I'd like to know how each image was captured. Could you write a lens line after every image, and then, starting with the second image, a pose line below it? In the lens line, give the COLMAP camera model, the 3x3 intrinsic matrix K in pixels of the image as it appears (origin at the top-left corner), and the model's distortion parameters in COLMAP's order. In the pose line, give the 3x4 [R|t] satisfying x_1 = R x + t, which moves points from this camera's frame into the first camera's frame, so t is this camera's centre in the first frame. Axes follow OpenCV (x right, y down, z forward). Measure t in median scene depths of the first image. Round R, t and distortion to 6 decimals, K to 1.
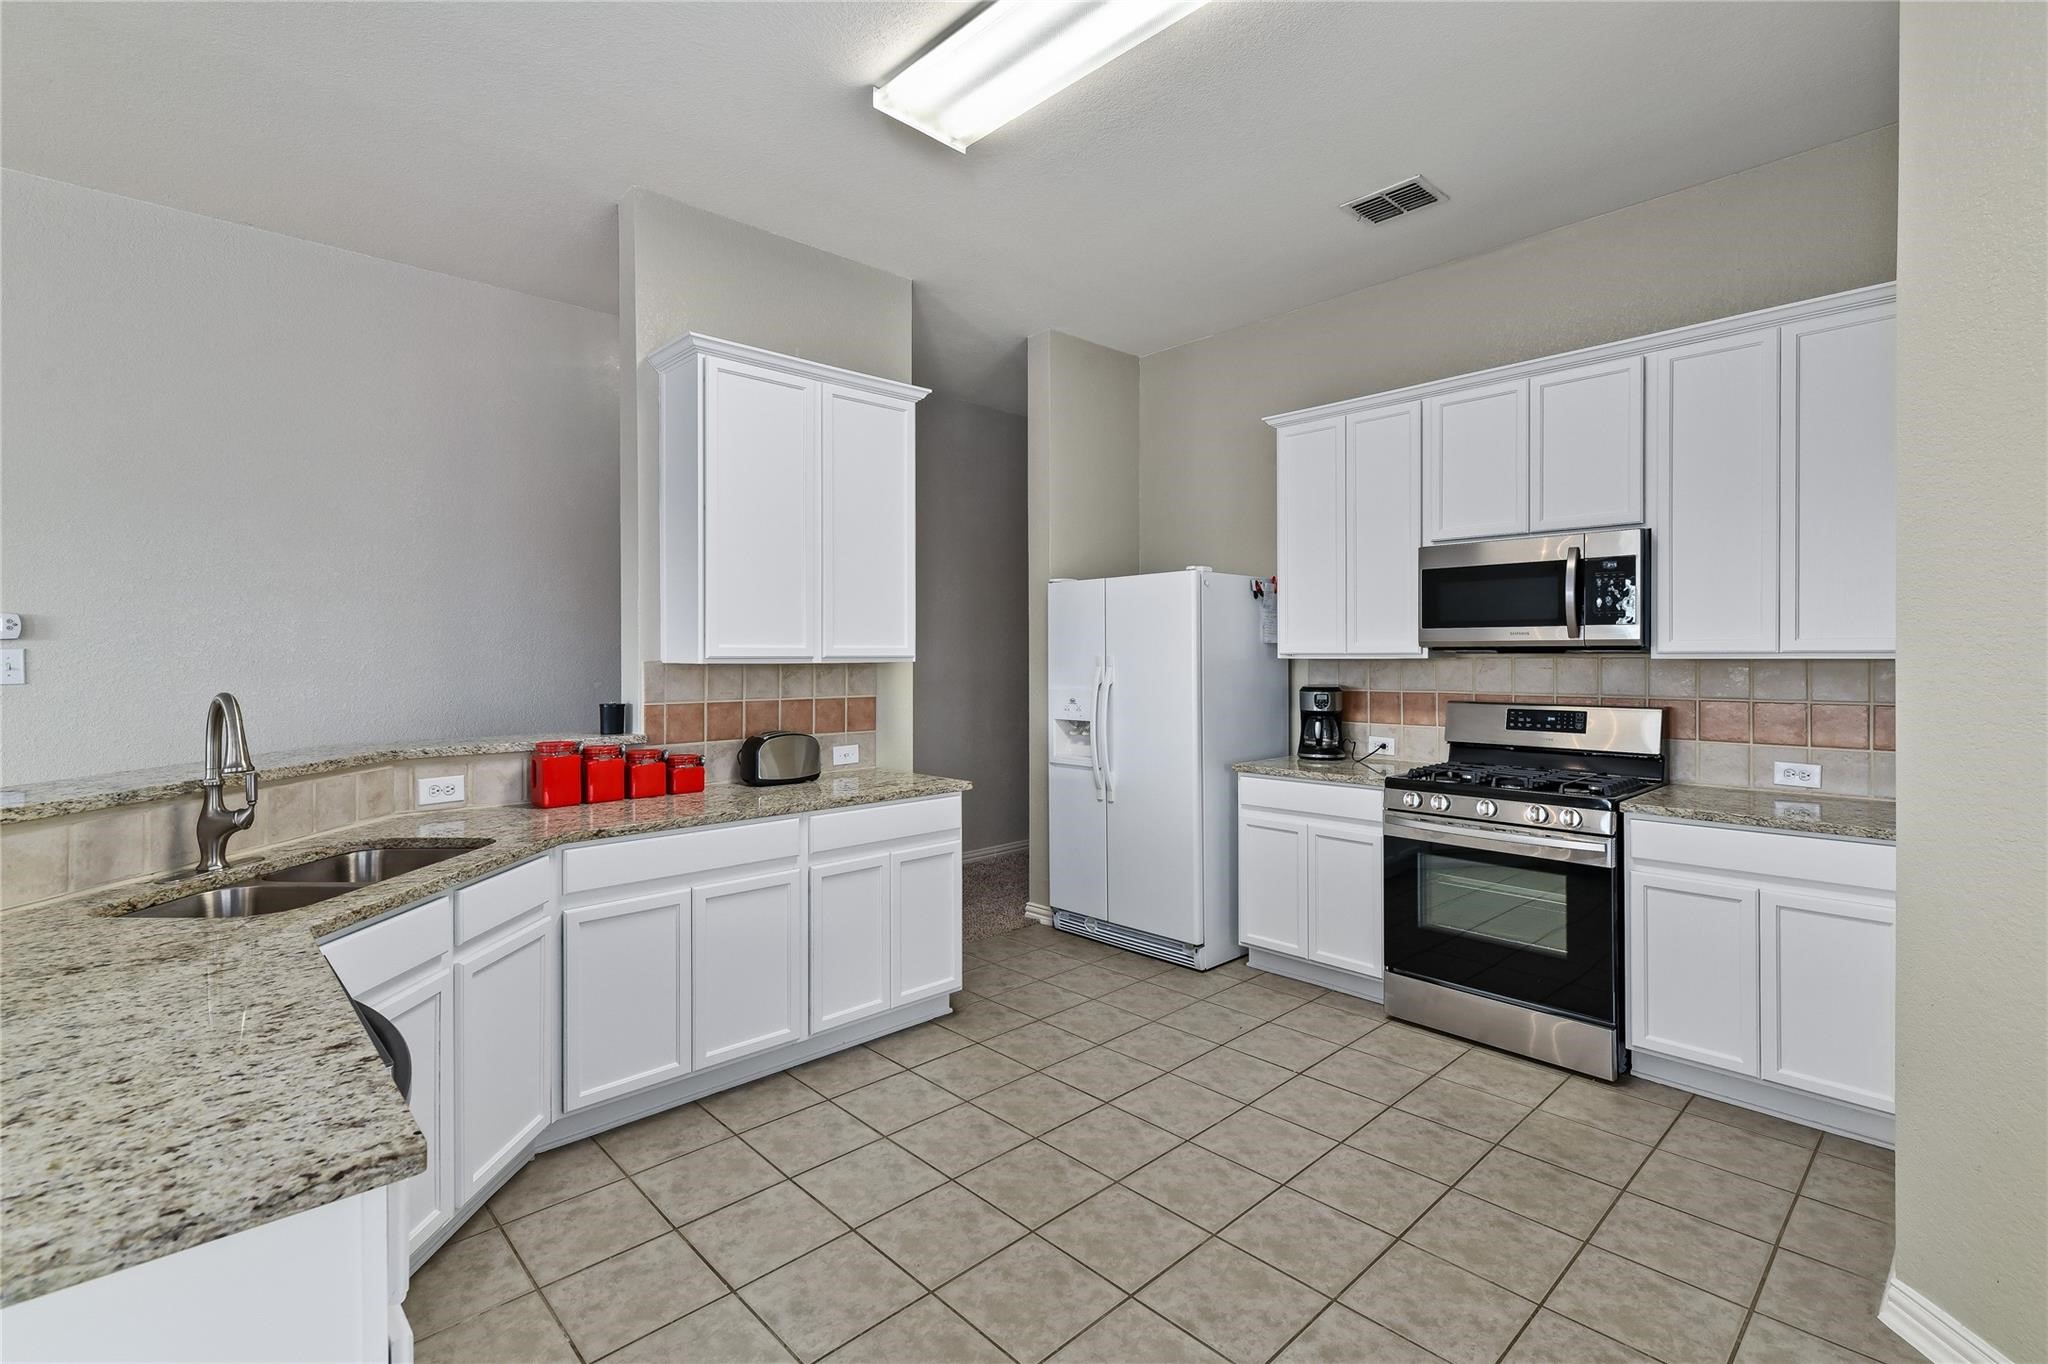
lens RADIAL K [[918.9, 0, 1099.9], [0, 918.9, 660.1], [0, 0, 1]] dist [0.013957, -0.002193]
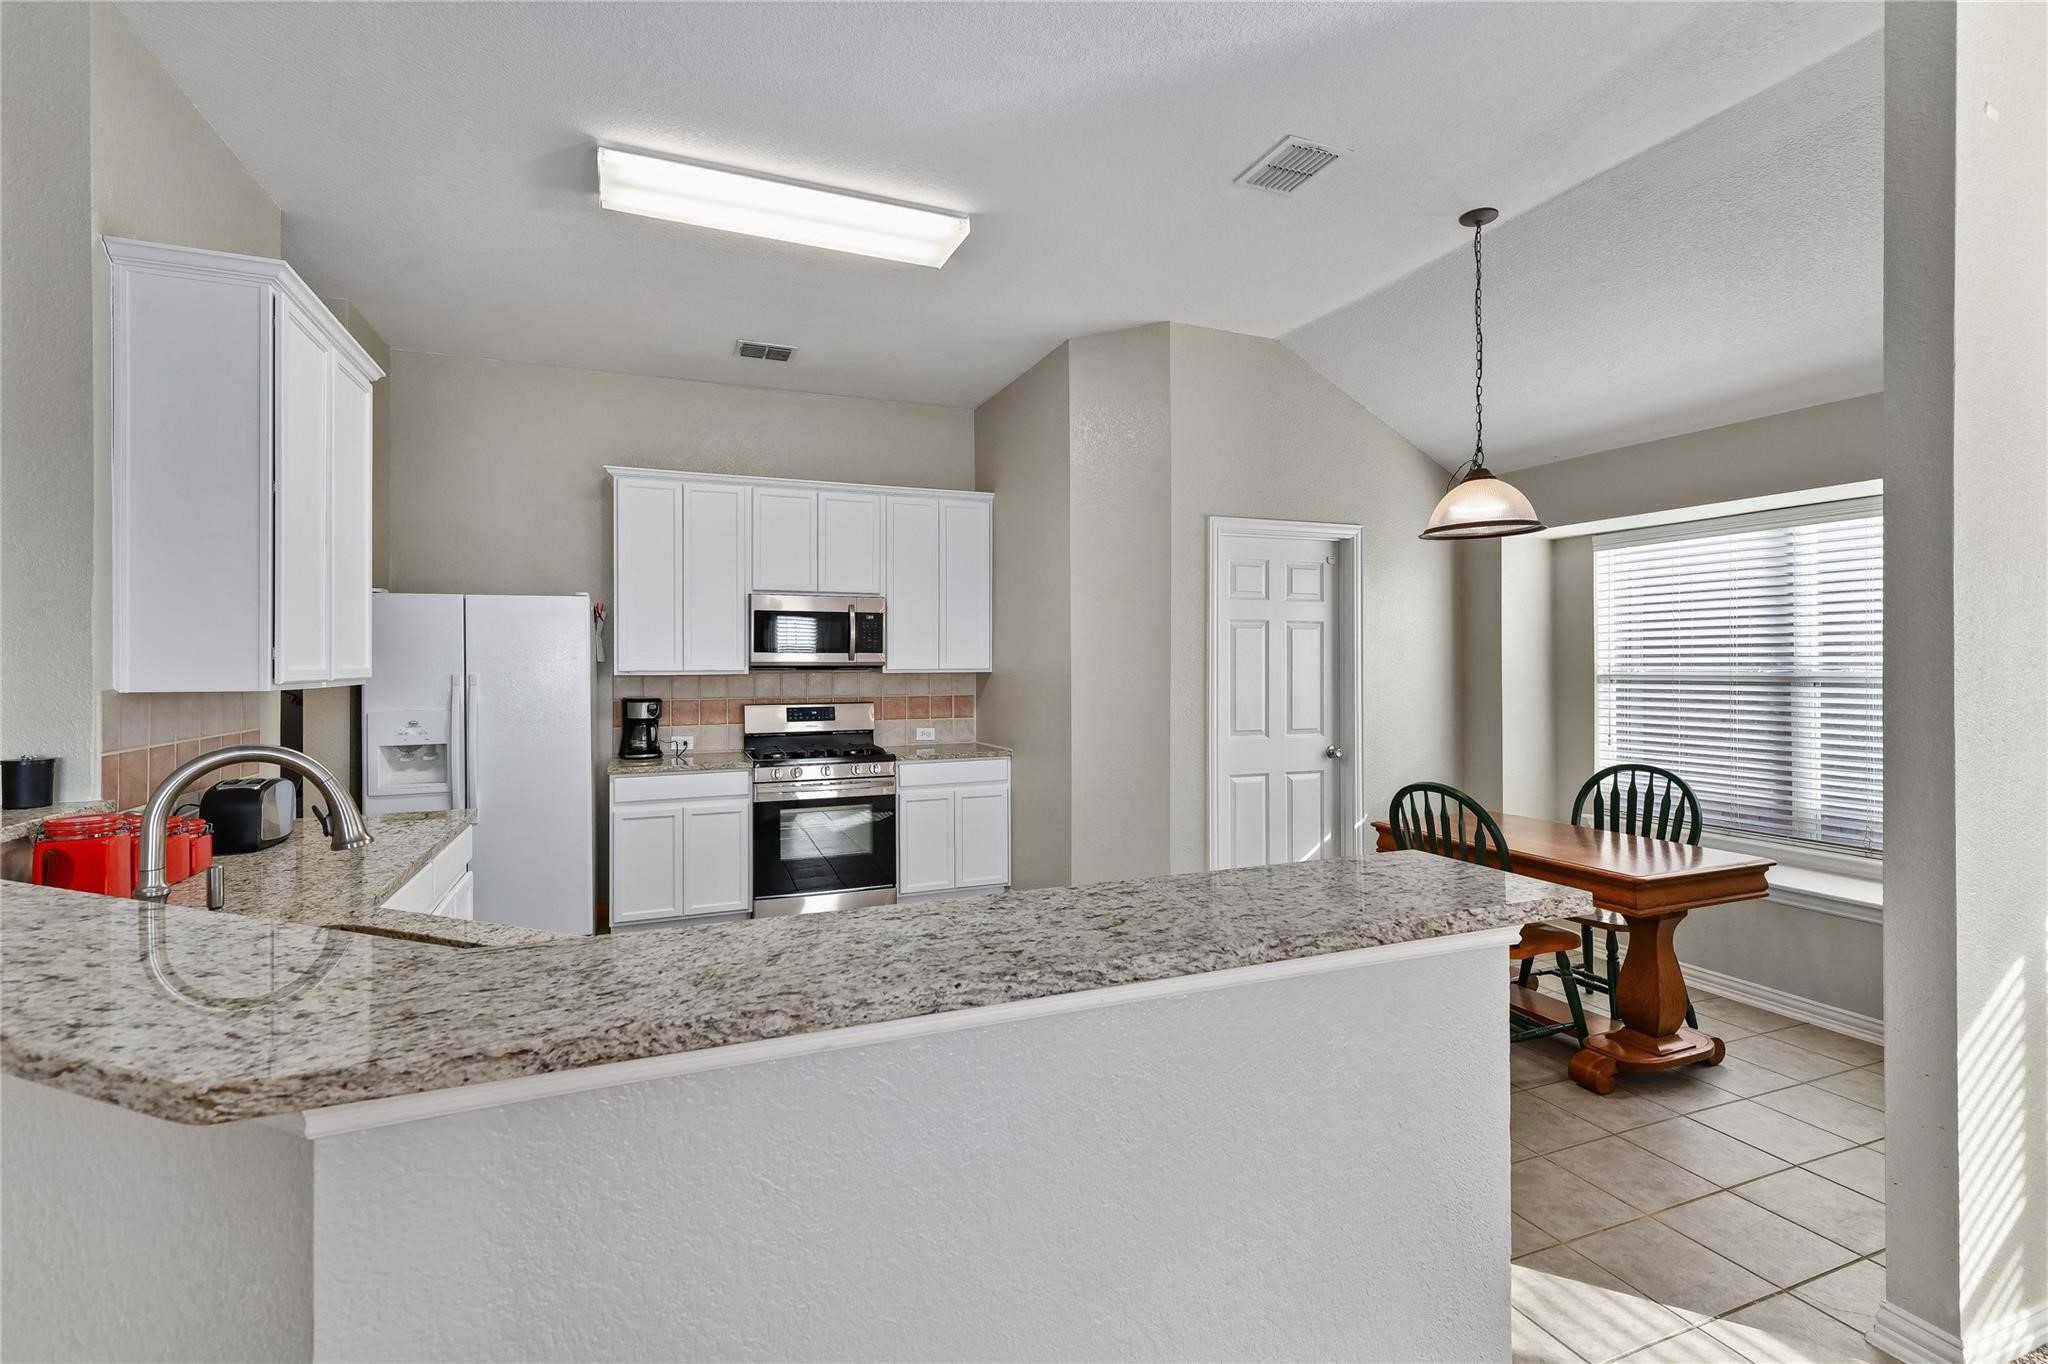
lens RADIAL K [[918.9, 0, 1036.3], [0, 918.9, 662.8], [0, 0, 1]] dist [0.013957, -0.002193]
pose [[0.351351, 0.004308, 0.936234, -0.871007], [0.005761, 0.999961, -0.006763, -0.007129], [-0.936226, 0.007770, 0.351312, 0.121489]]
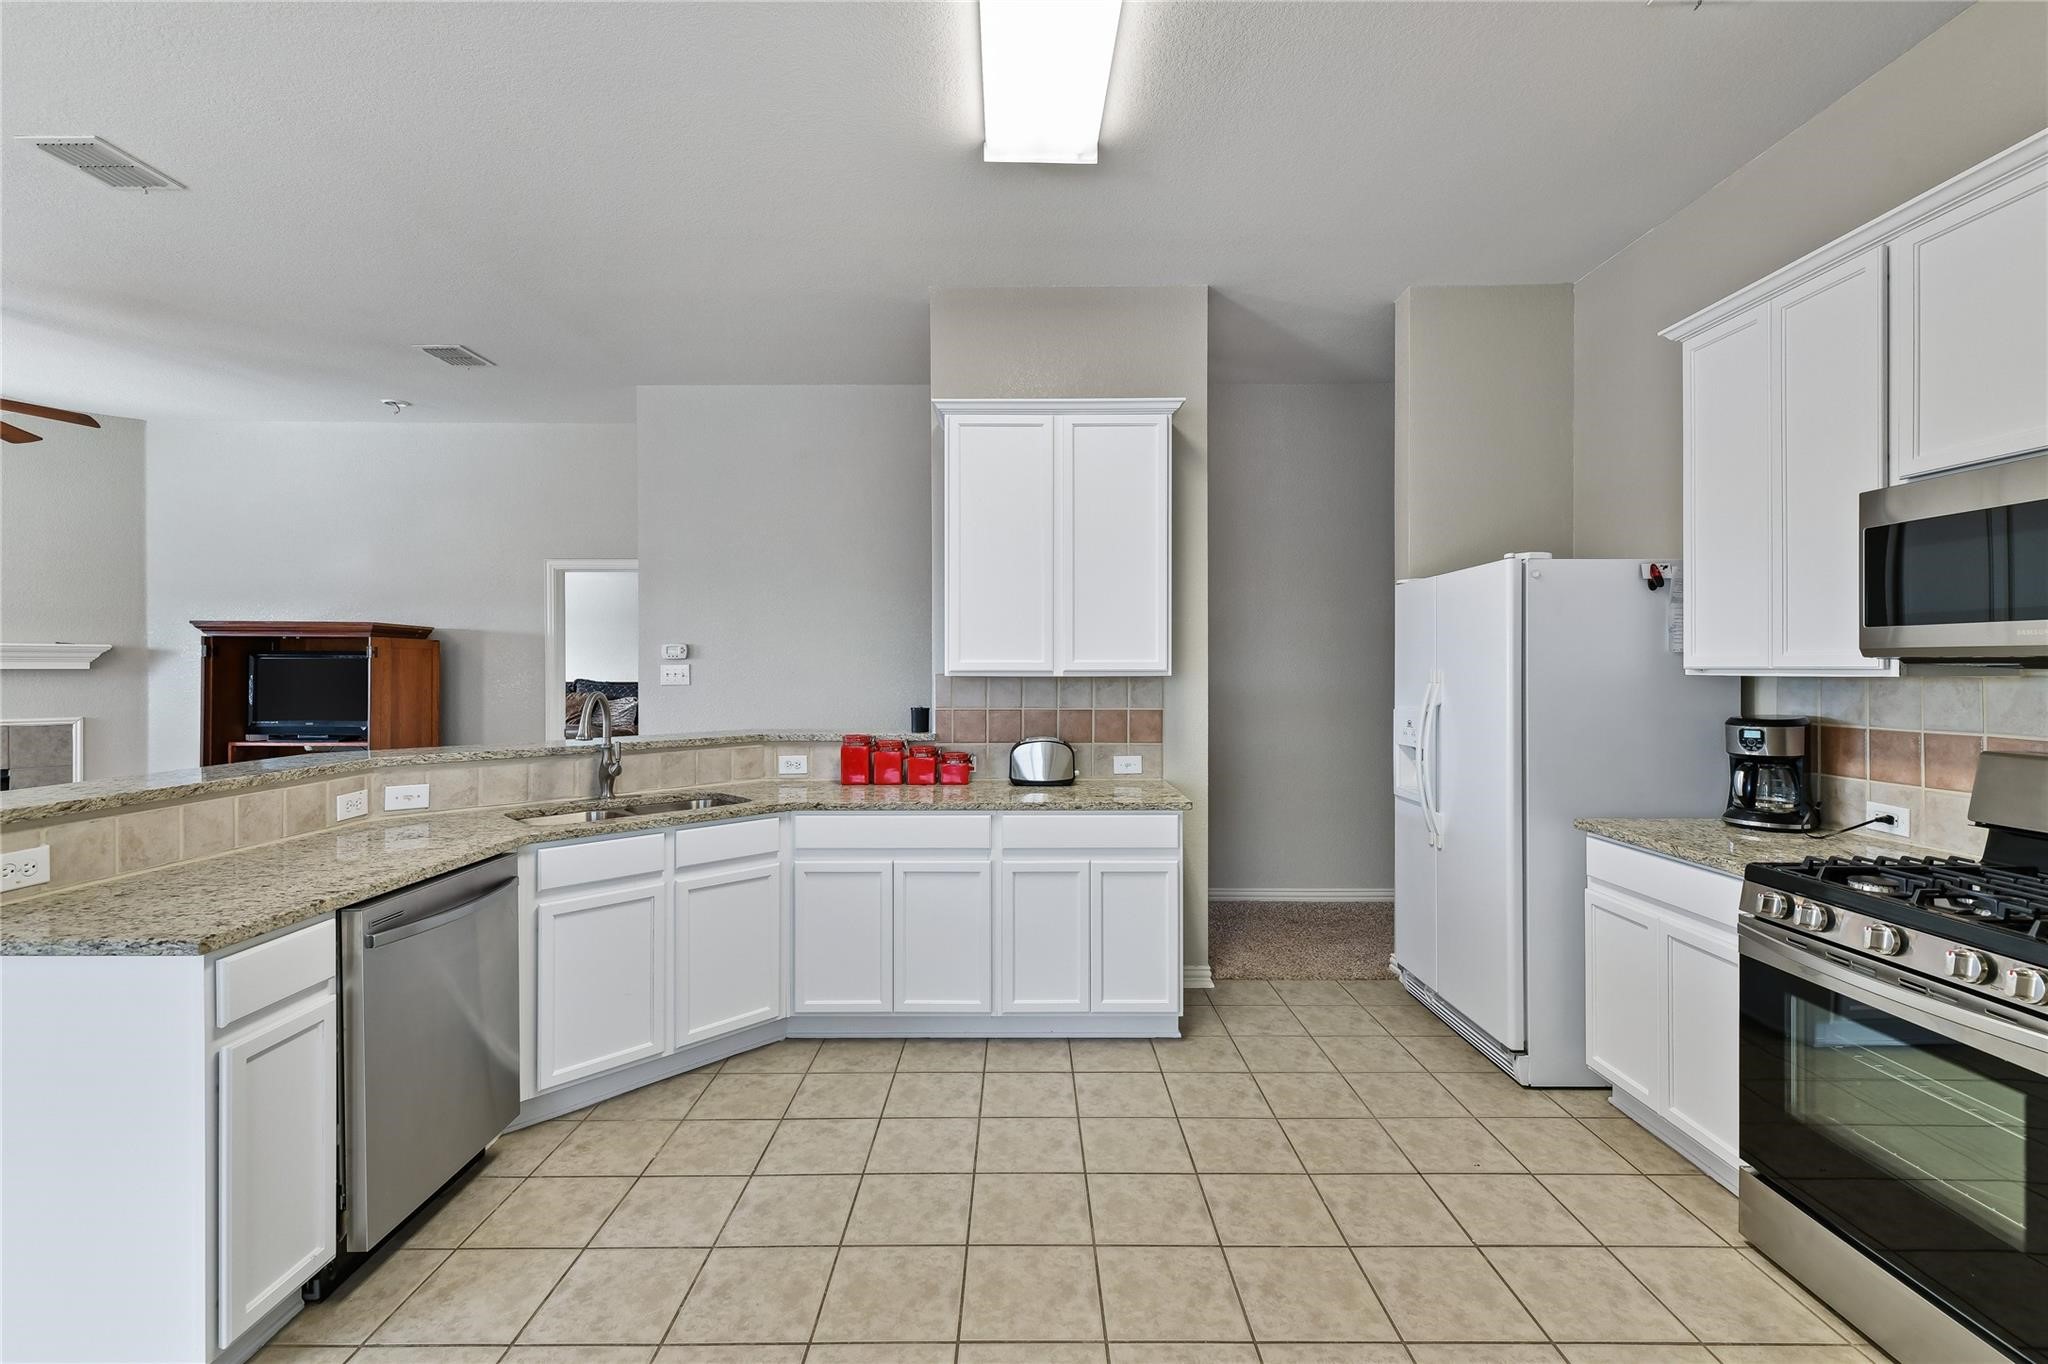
lens RADIAL K [[918.9, 0, 1032.9], [0, 918.9, 671.6], [0, 0, 1]] dist [0.013957, -0.002193]
pose [[0.716182, 0.004835, -0.697896, 0.409258], [-0.004720, 0.999987, 0.002085, -0.004198], [0.697897, 0.001800, 0.716196, 0.199767]]
